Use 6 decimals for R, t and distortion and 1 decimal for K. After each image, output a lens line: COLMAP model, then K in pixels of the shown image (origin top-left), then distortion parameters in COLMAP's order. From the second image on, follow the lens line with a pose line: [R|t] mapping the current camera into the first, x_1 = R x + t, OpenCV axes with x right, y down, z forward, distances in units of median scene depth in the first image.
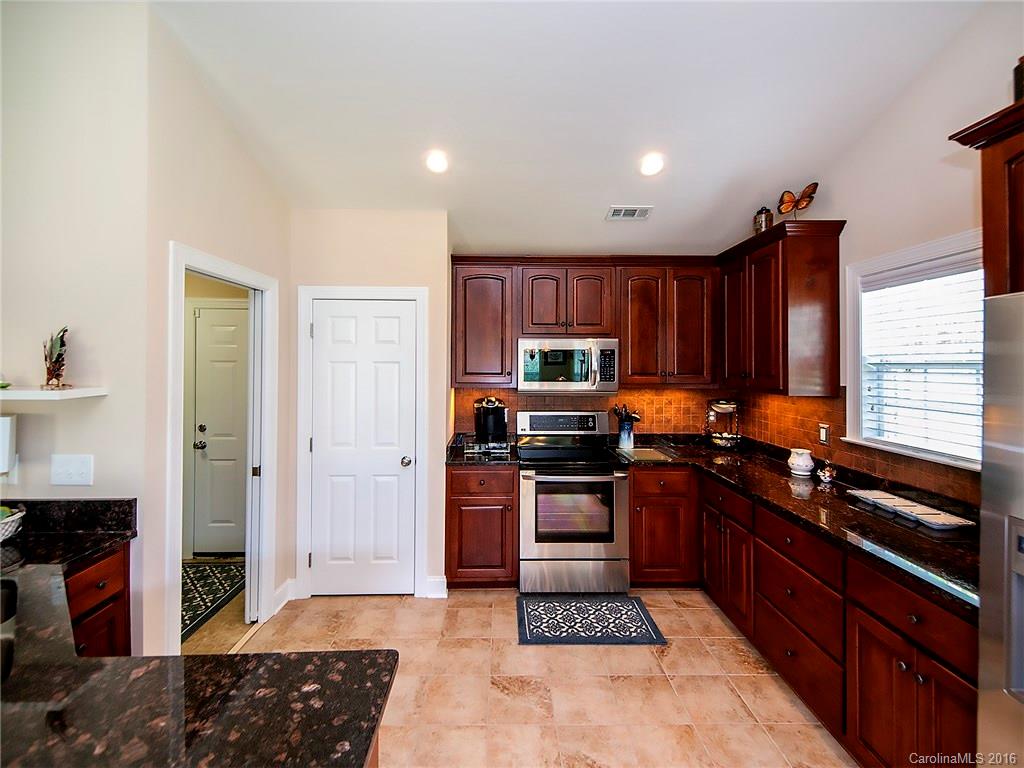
lens RADIAL K [[433.8, 0, 504.9], [0, 433.8, 358.3], [0, 0, 1]] dist [0.028067, -0.017254]
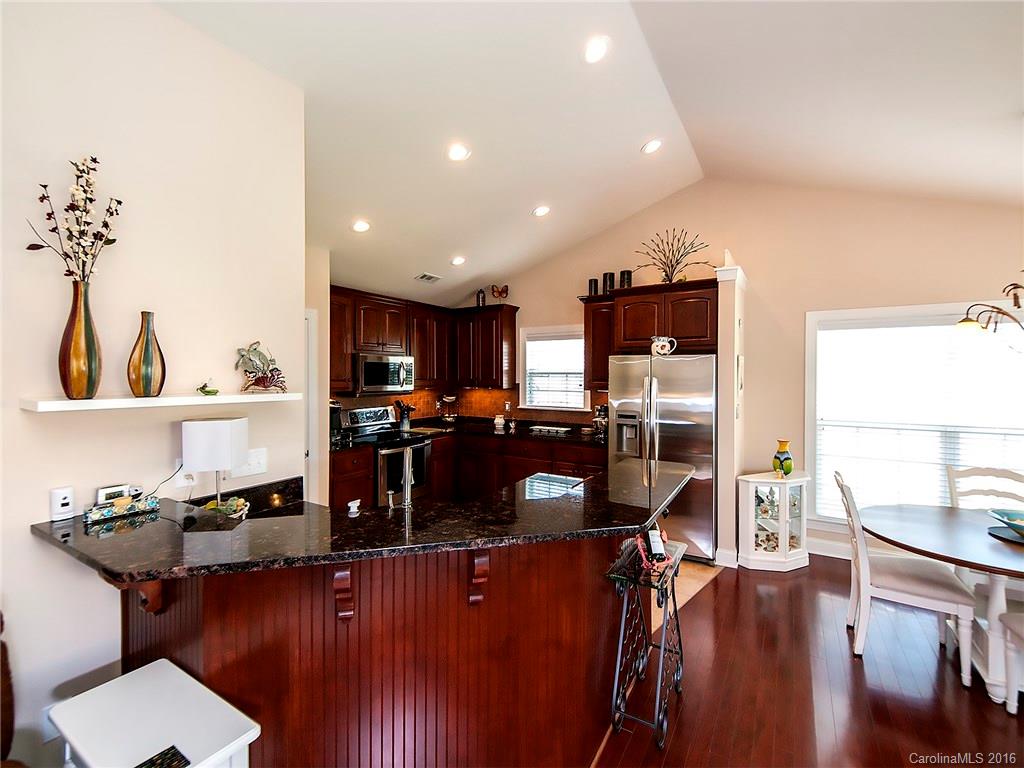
lens RADIAL K [[455.3, 0, 507.5], [0, 455.3, 377.4], [0, 0, 1]] dist [0.000334, -0.000994]
pose [[0.538051, -0.007596, 0.842878, -1.102812], [-0.011766, 0.999794, 0.016521, -0.002035], [-0.842830, -0.018807, 0.537851, -0.163810]]
